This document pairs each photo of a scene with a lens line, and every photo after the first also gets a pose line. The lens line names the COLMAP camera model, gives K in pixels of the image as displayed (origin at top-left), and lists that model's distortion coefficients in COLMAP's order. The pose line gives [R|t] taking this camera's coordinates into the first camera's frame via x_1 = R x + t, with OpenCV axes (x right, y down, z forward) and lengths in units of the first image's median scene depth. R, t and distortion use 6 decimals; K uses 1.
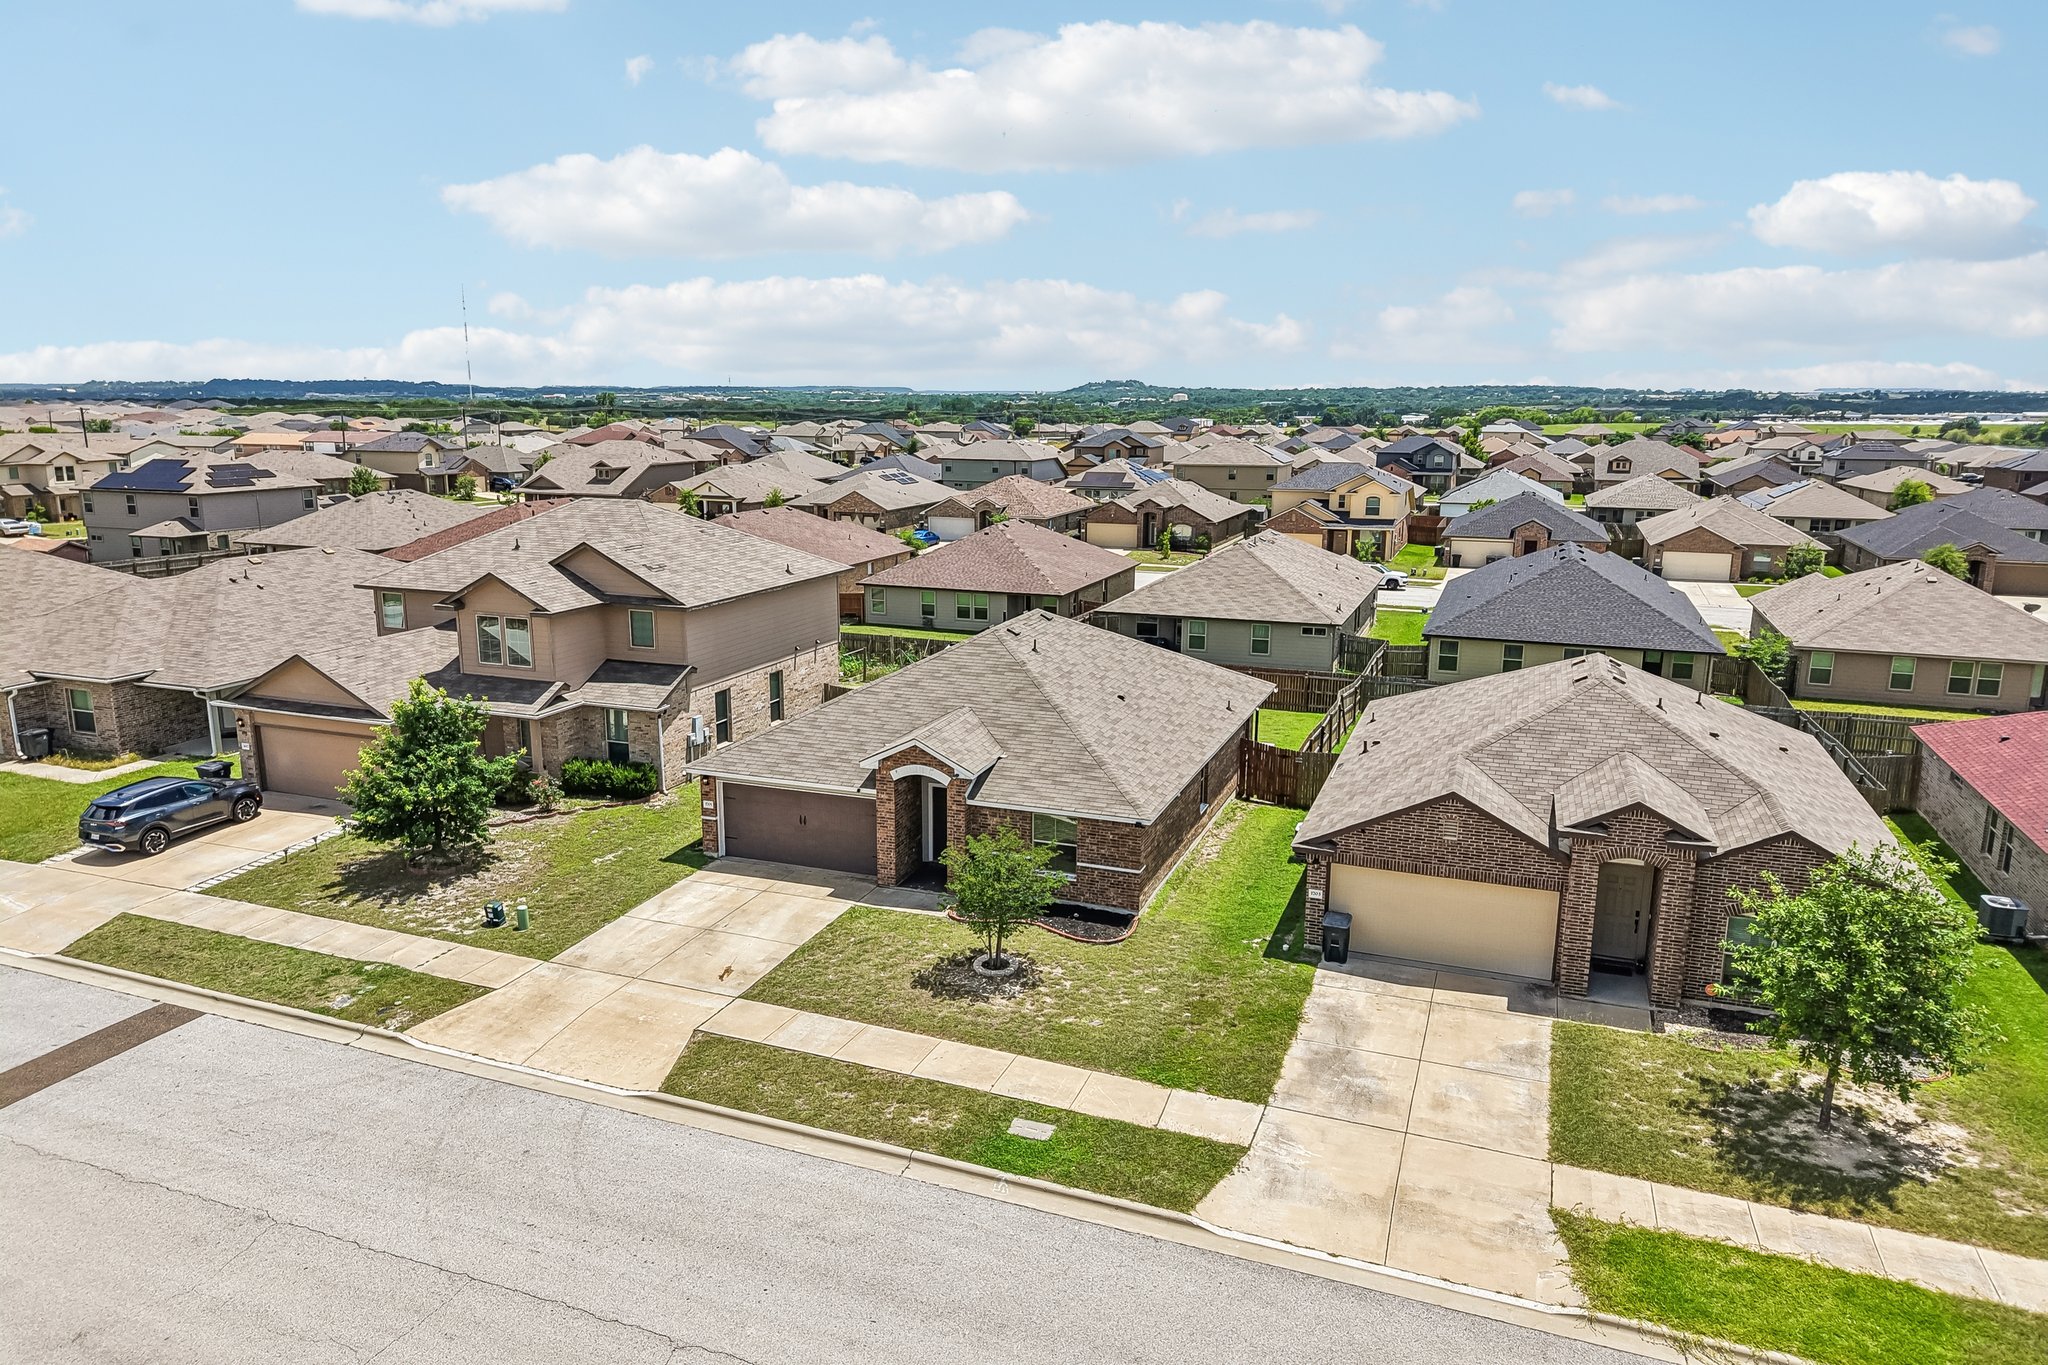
lens RADIAL K [[1360.5, 0, 1024.0], [0, 1360.5, 682.5], [0, 0, 1]] dist [0.068358, -0.090984]
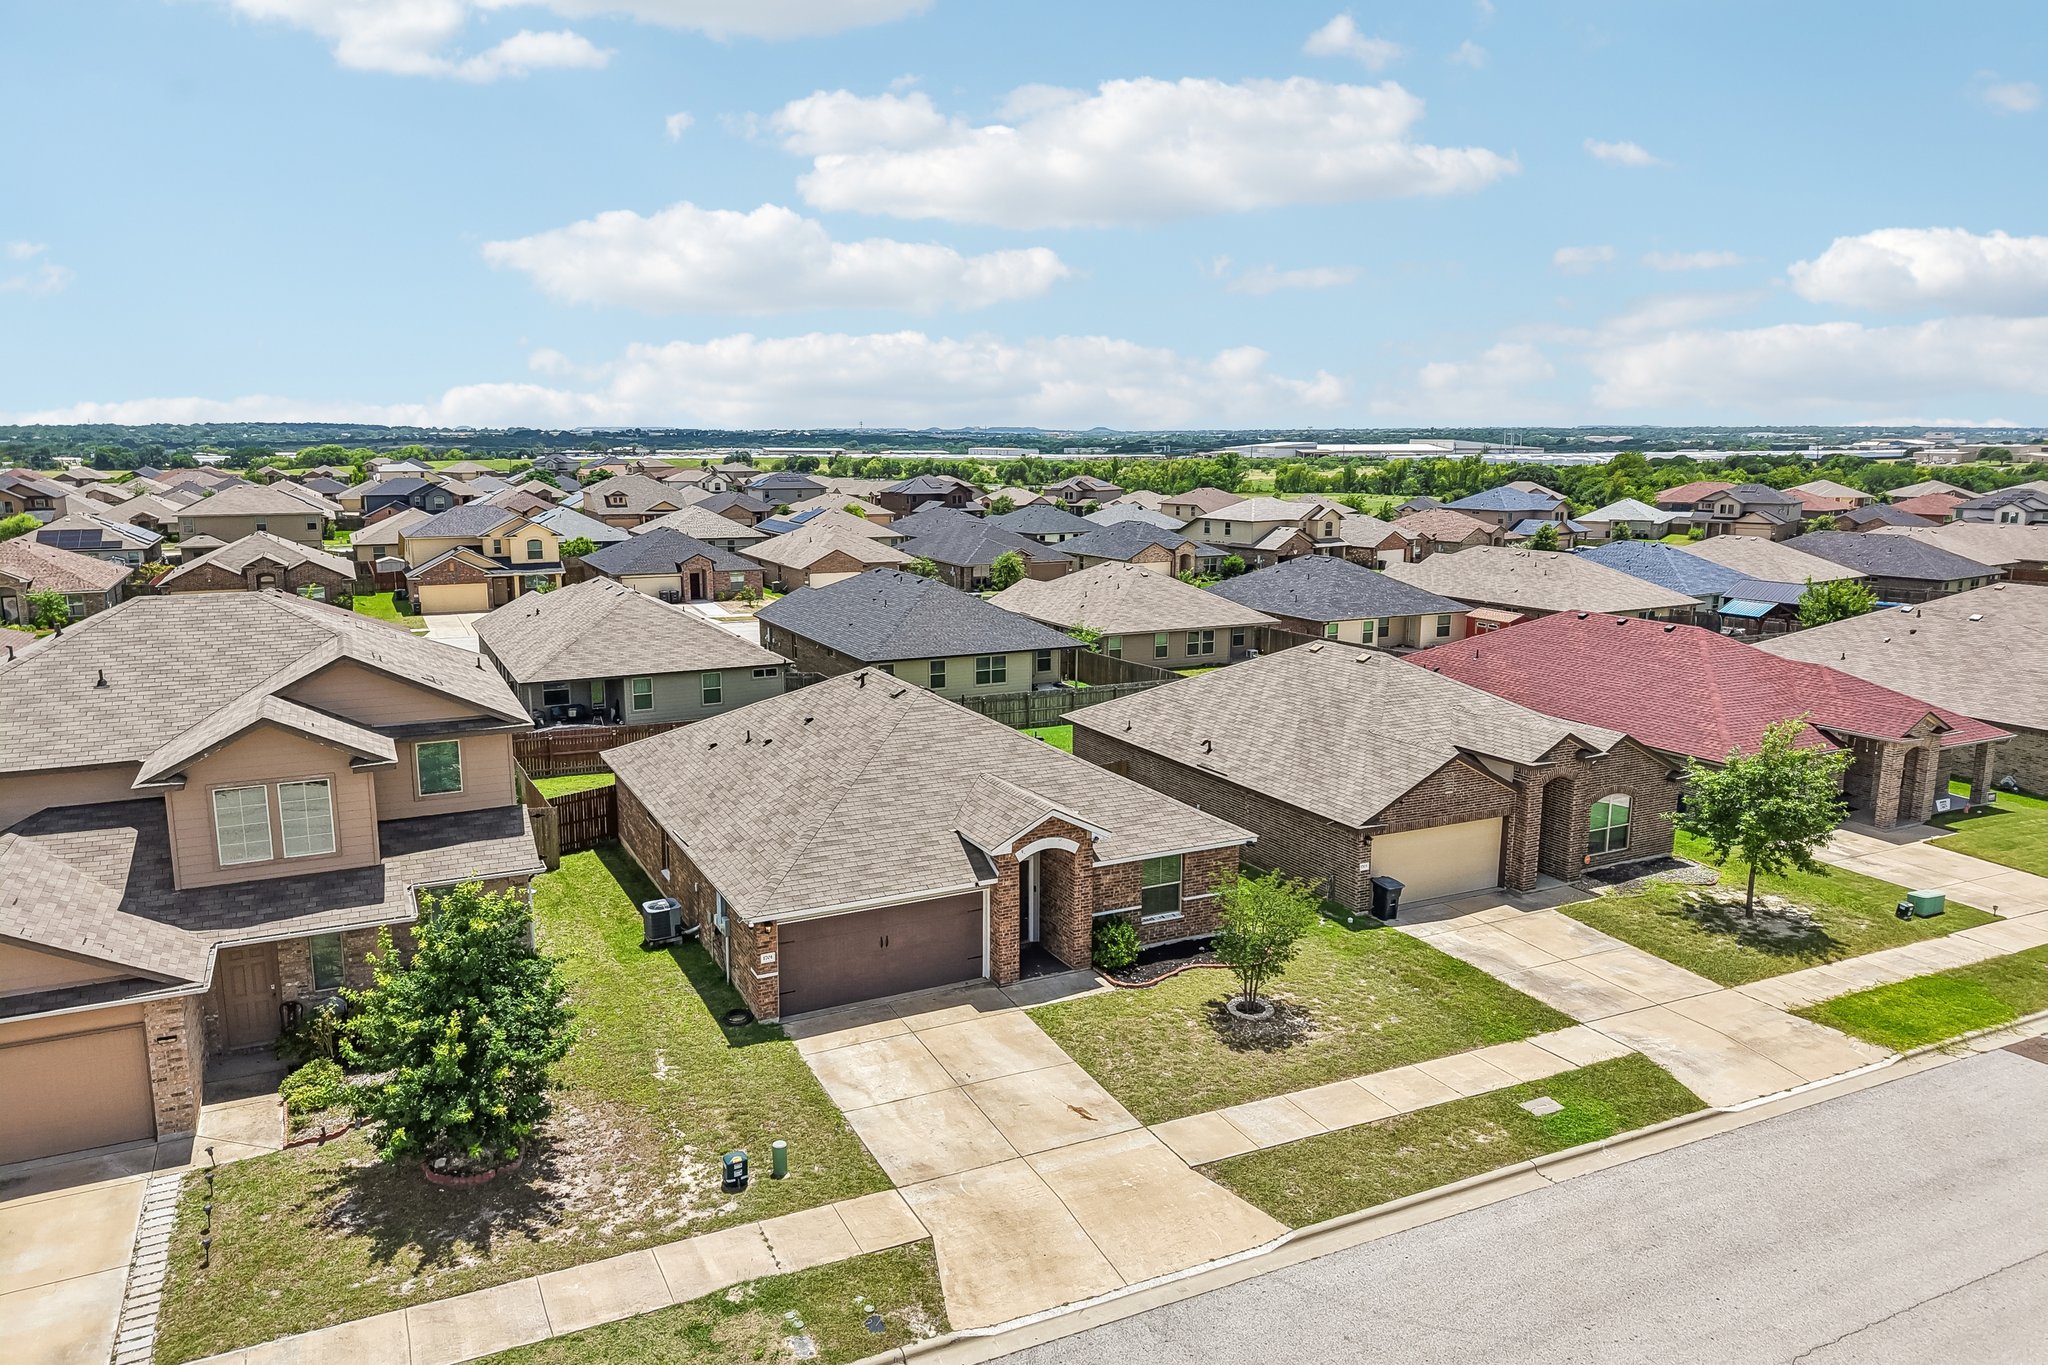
lens RADIAL K [[1361.5, 0, 1020.8], [0, 1361.5, 679.9], [0, 0, 1]] dist [0.040497, -0.045708]
pose [[0.678736, -0.133287, 0.722186, -0.732180], [0.153492, 0.987420, 0.037982, -0.081386], [-0.718163, 0.085070, 0.690656, 0.373403]]
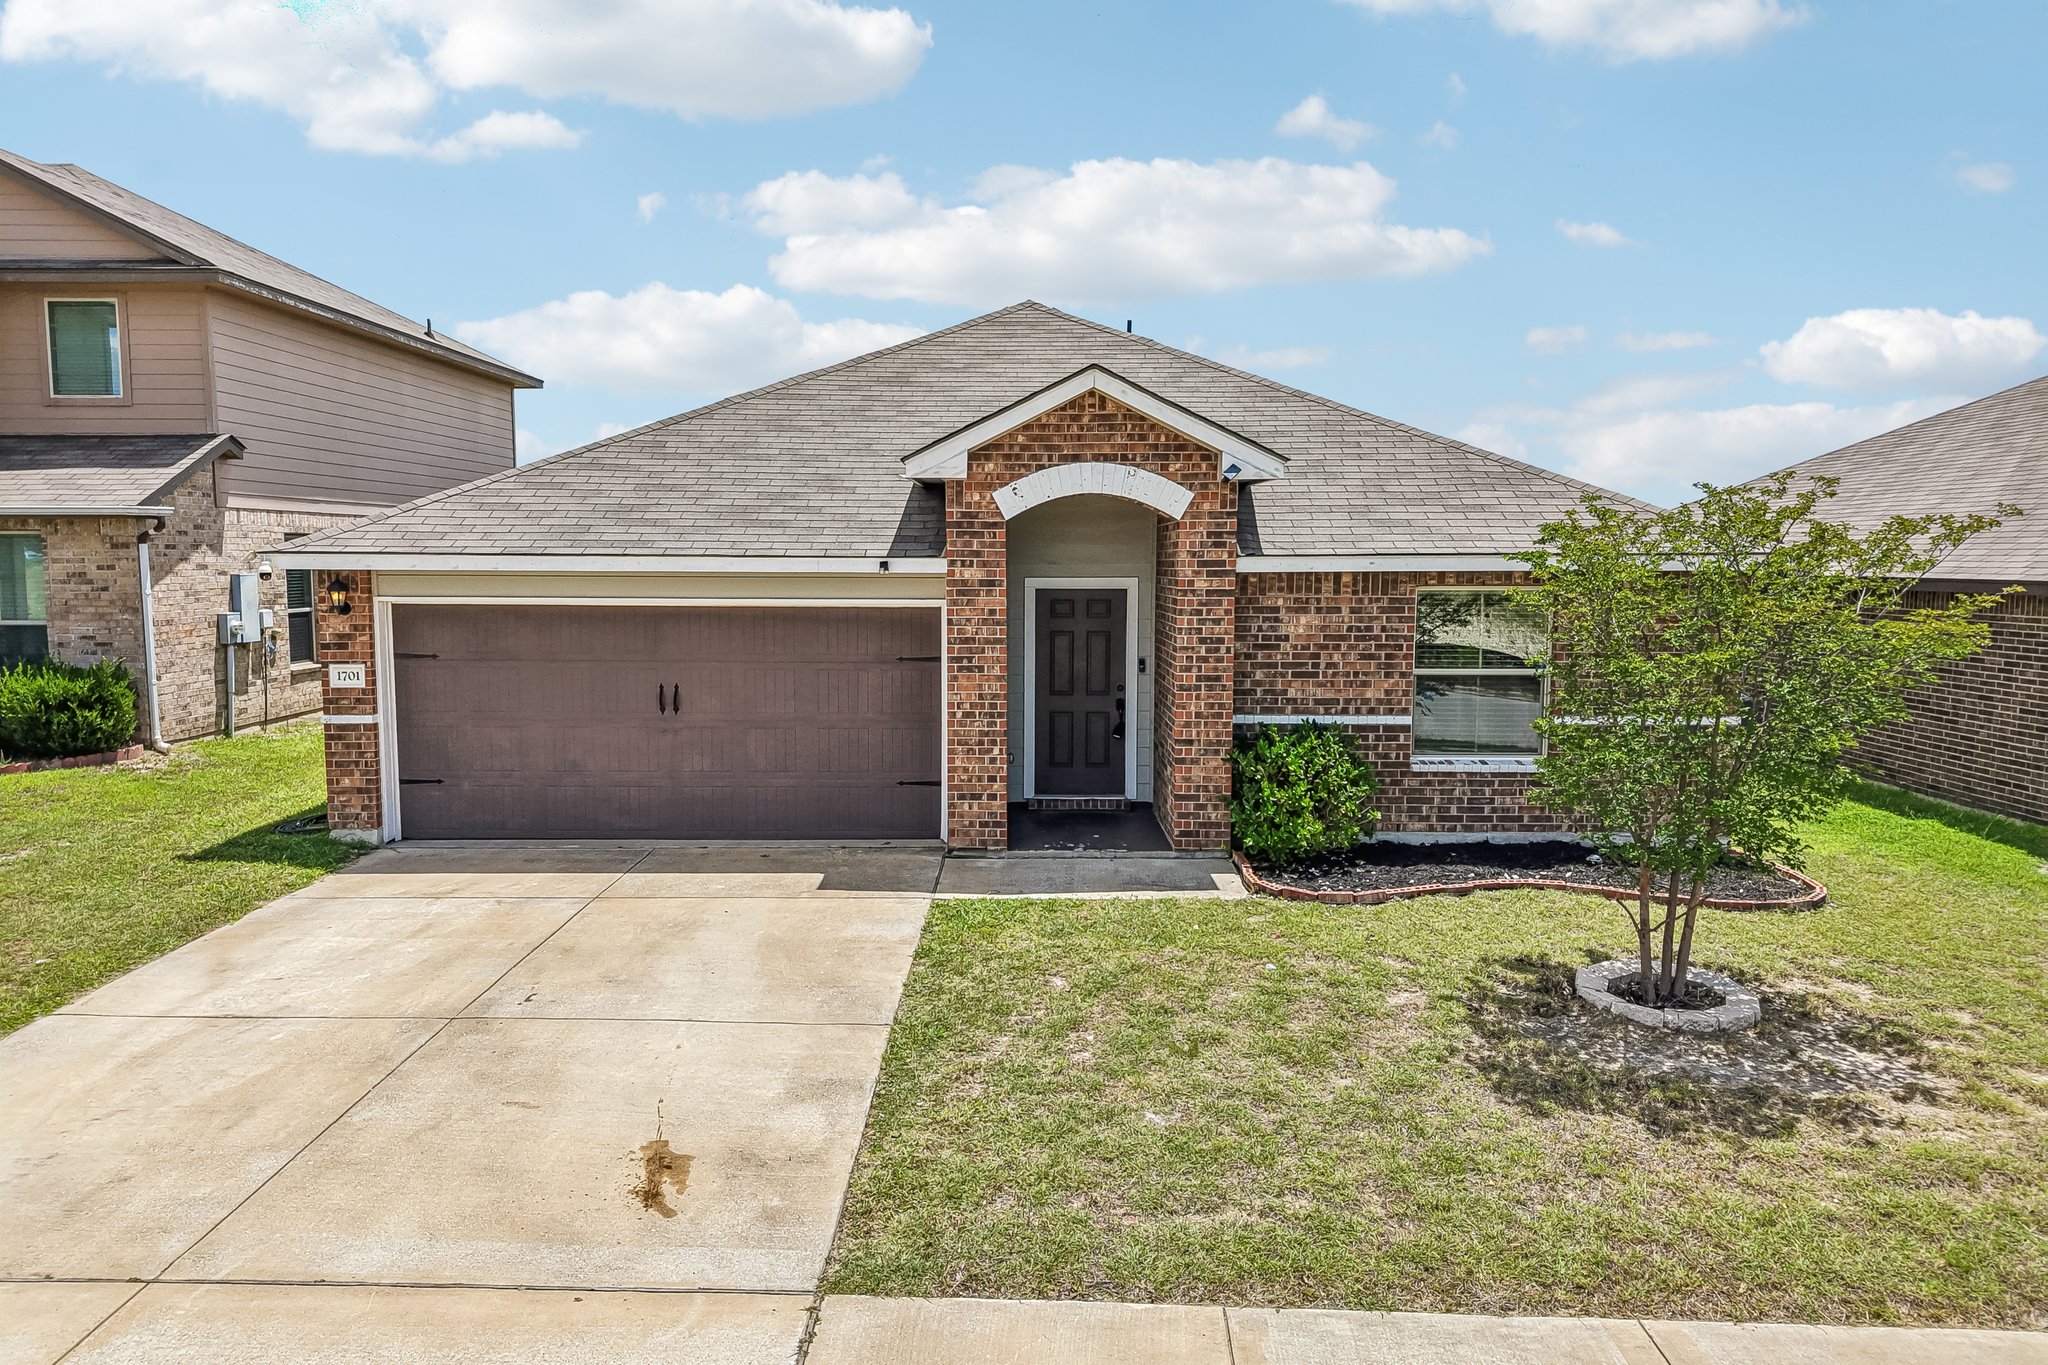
lens RADIAL K [[1361.5, 0, 1020.8], [0, 1361.5, 679.9], [0, 0, 1]] dist [0.040497, -0.045708]
pose [[0.938396, -0.034295, 0.343855, -0.209667], [0.074319, 0.991807, -0.103901, 0.146909], [-0.337475, 0.123055, 0.933257, 0.699599]]
